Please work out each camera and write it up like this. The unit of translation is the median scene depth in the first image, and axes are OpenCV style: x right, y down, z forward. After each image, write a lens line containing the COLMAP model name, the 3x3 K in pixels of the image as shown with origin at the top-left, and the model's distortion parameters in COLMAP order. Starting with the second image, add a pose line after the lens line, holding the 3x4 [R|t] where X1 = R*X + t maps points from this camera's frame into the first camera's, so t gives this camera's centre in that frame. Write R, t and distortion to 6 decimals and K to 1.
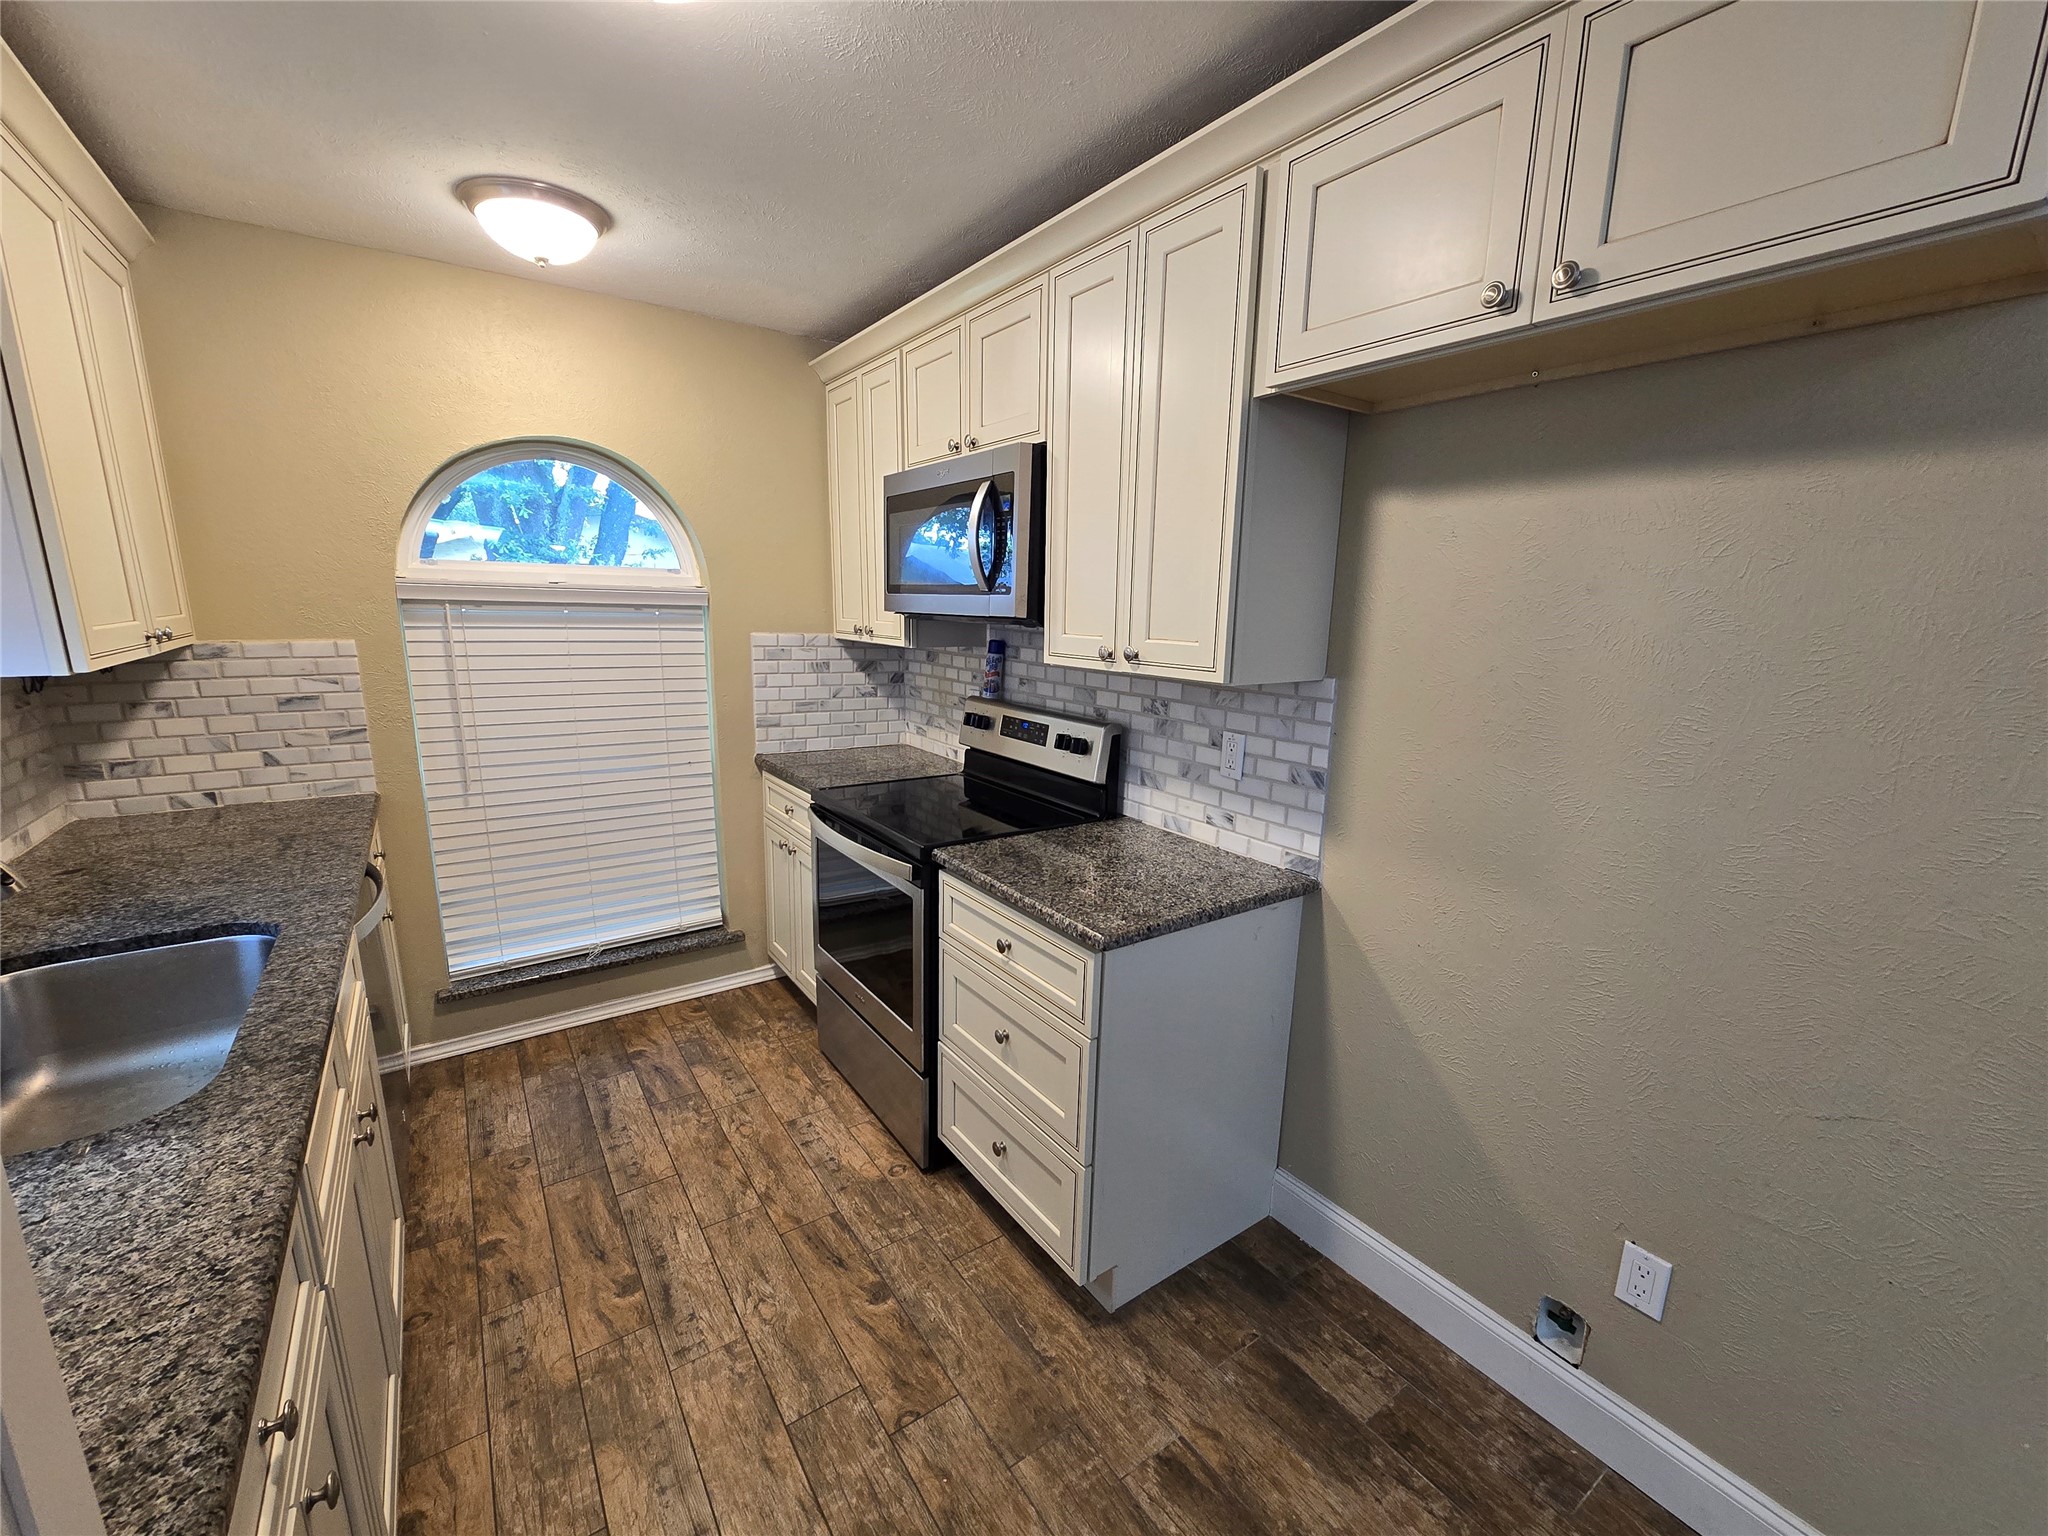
lens RADIAL K [[834.0, 0, 1035.5], [0, 834.0, 783.7], [0, 0, 1]] dist [-0.000252, -0.003529]
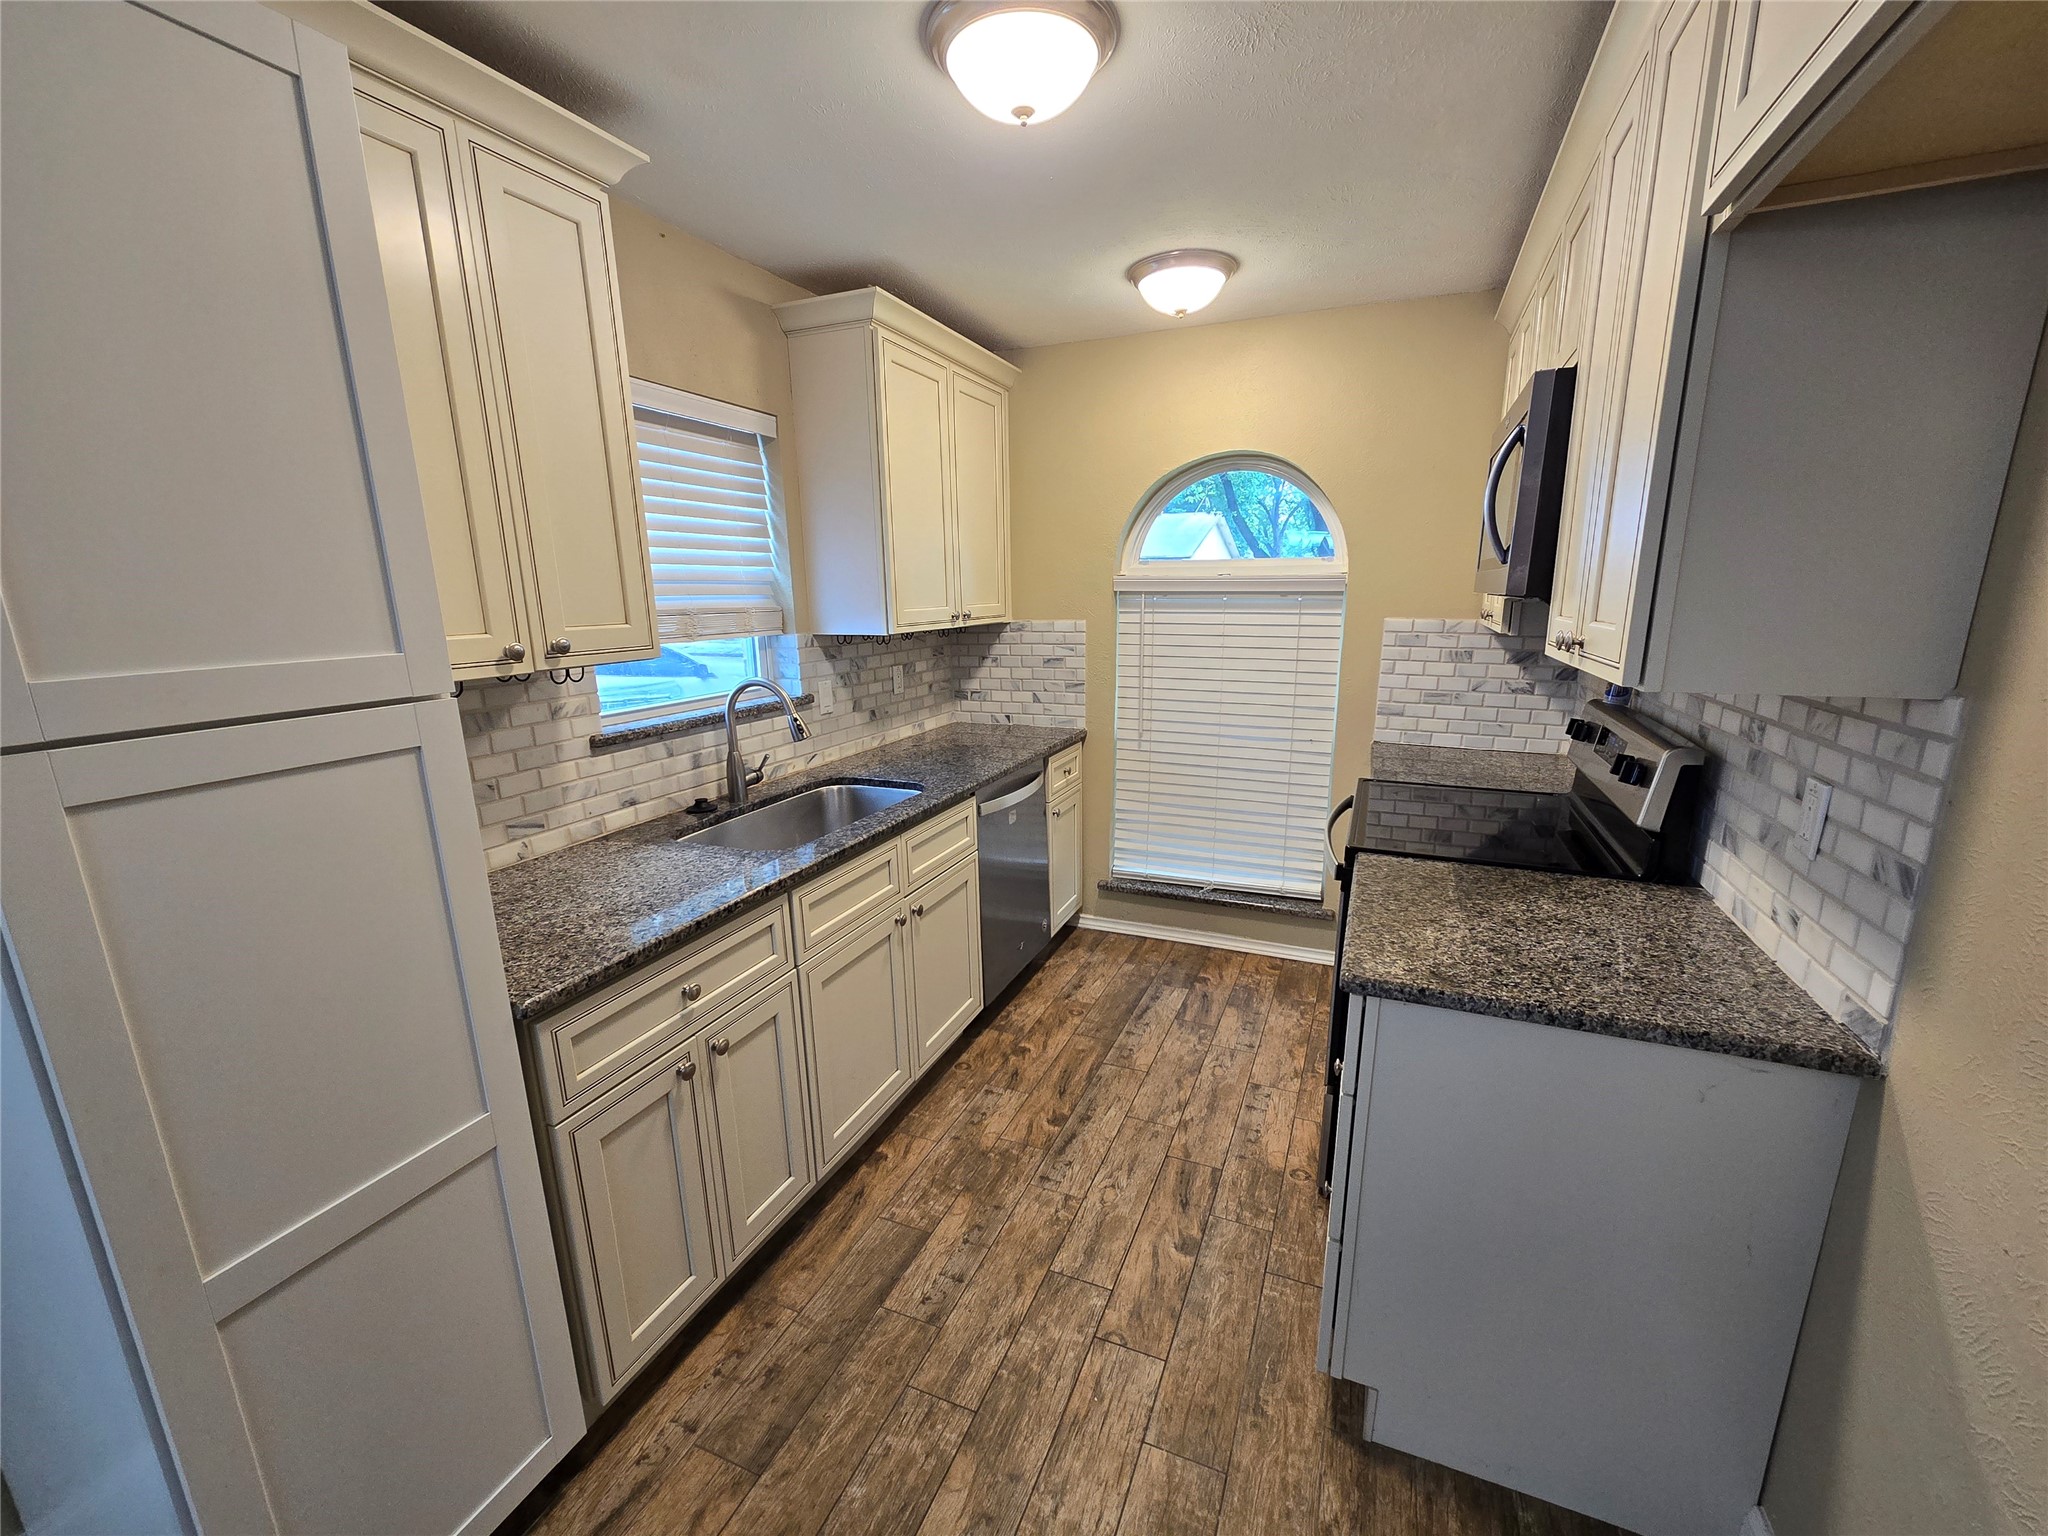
lens RADIAL K [[834.0, 0, 1035.5], [0, 834.0, 783.7], [0, 0, 1]] dist [-0.000252, -0.003529]
pose [[0.529892, 0.167937, -0.831271, 0.406819], [-0.160229, 0.982369, 0.096324, -0.024151], [0.832791, 0.082152, 0.547458, 0.185862]]
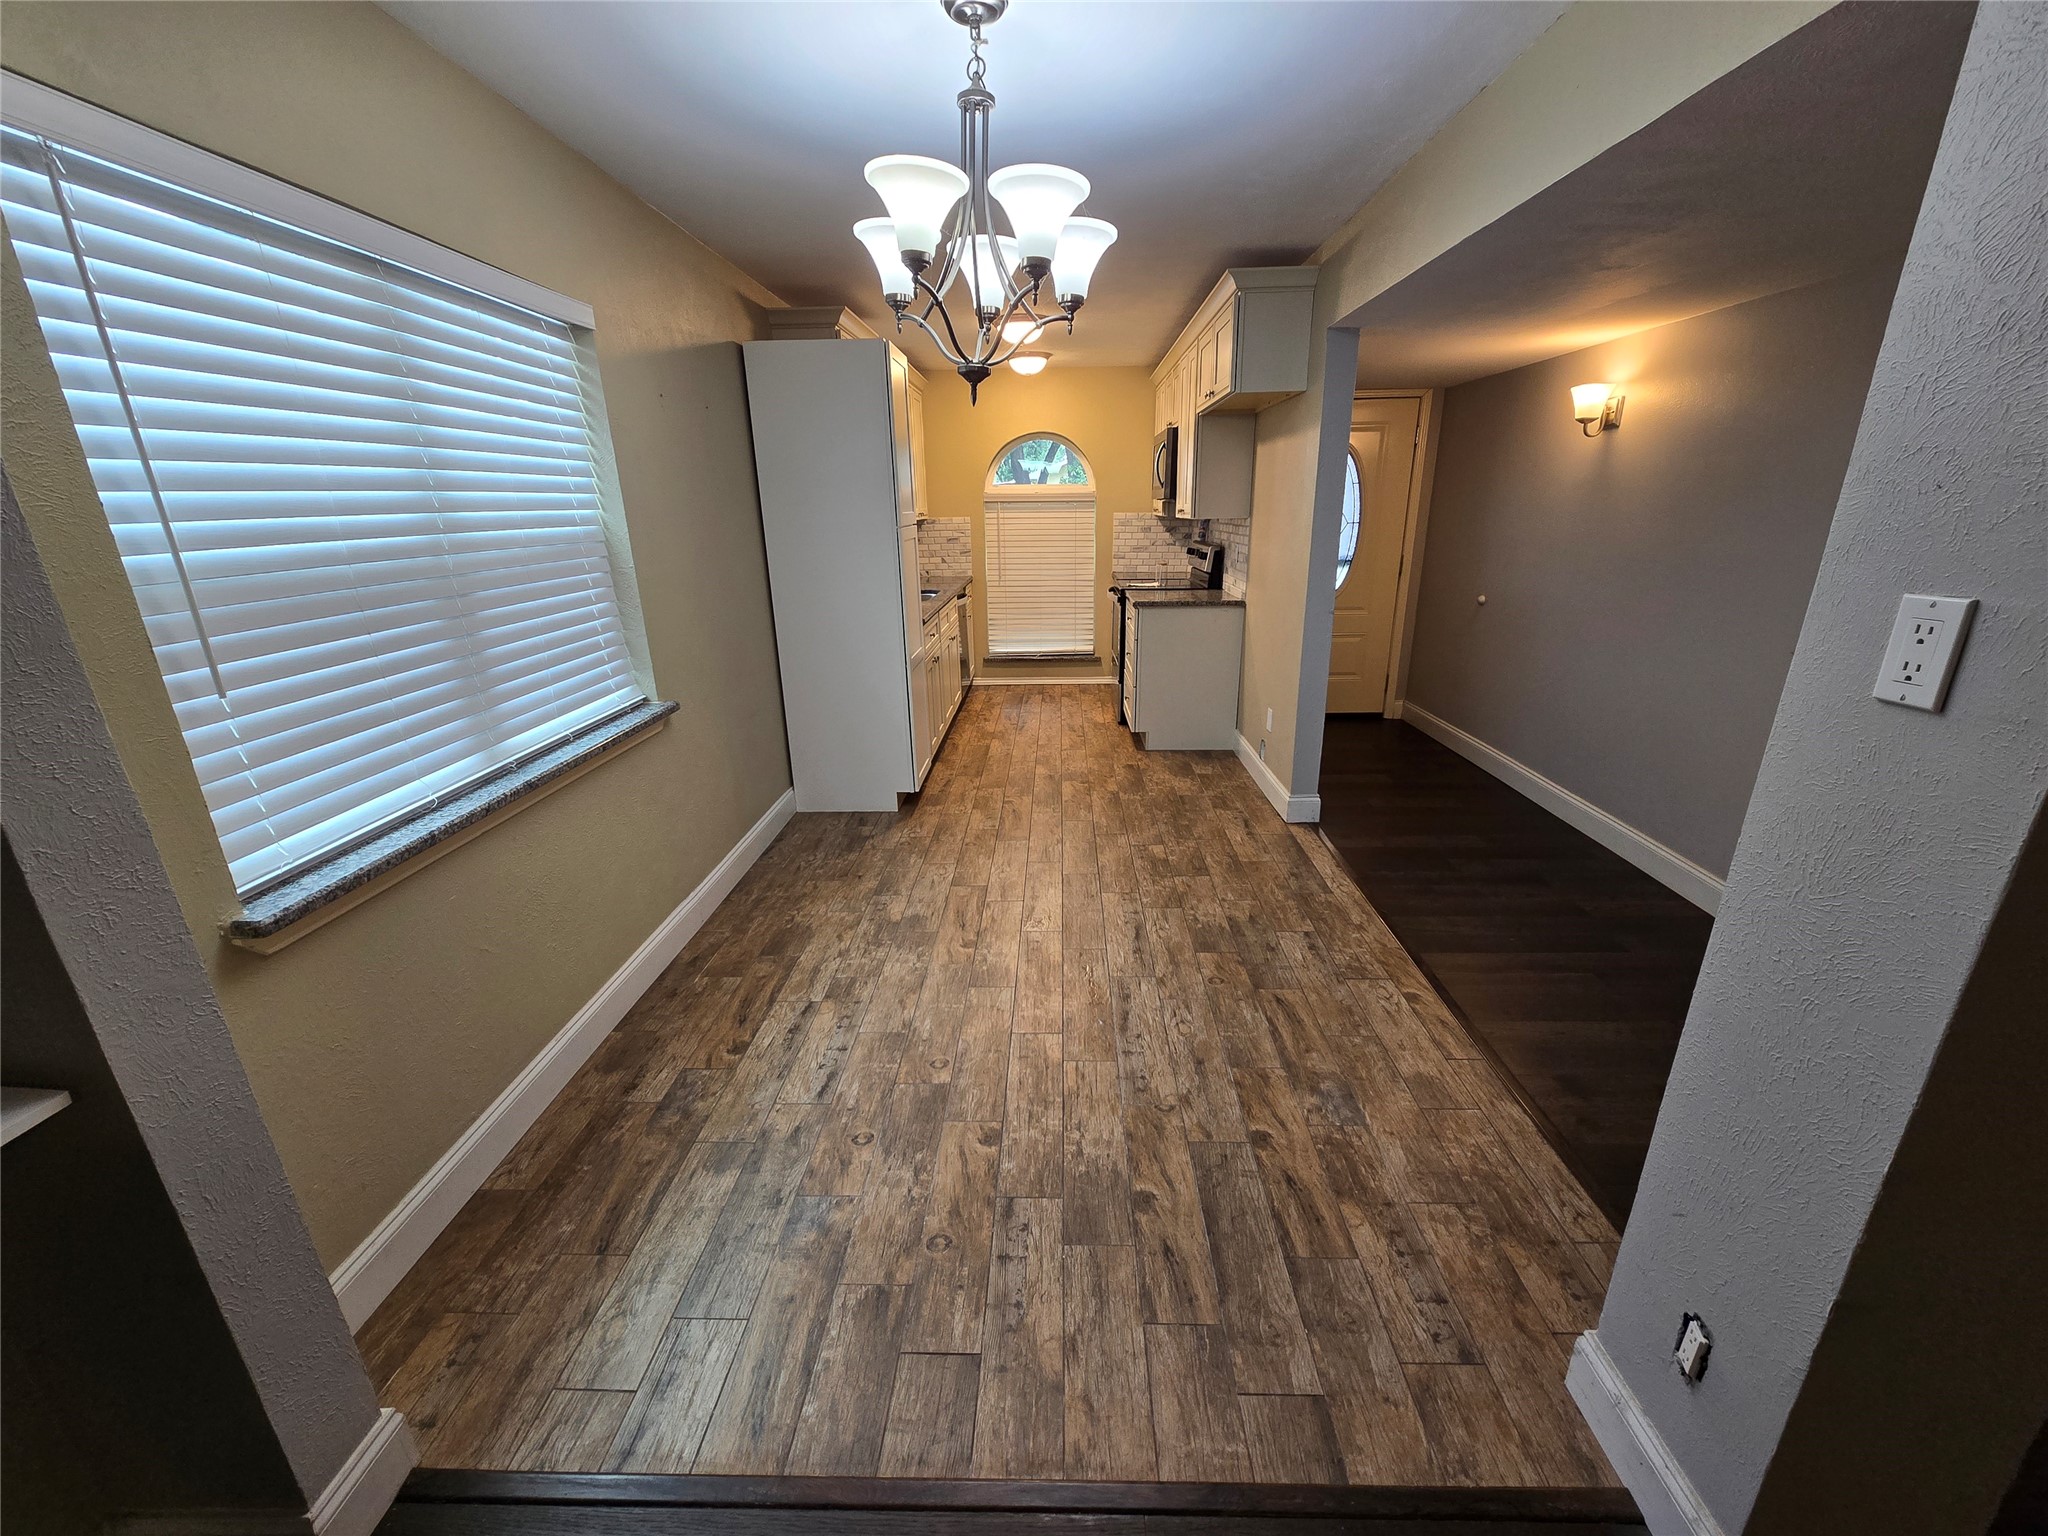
lens RADIAL K [[834.0, 0, 1035.5], [0, 834.0, 783.7], [0, 0, 1]] dist [-0.000252, -0.003529]
pose [[0.798487, 0.158375, -0.580806, 1.199649], [-0.096505, 0.985972, 0.136182, 0.328190], [0.594226, -0.052689, 0.802570, -1.237165]]
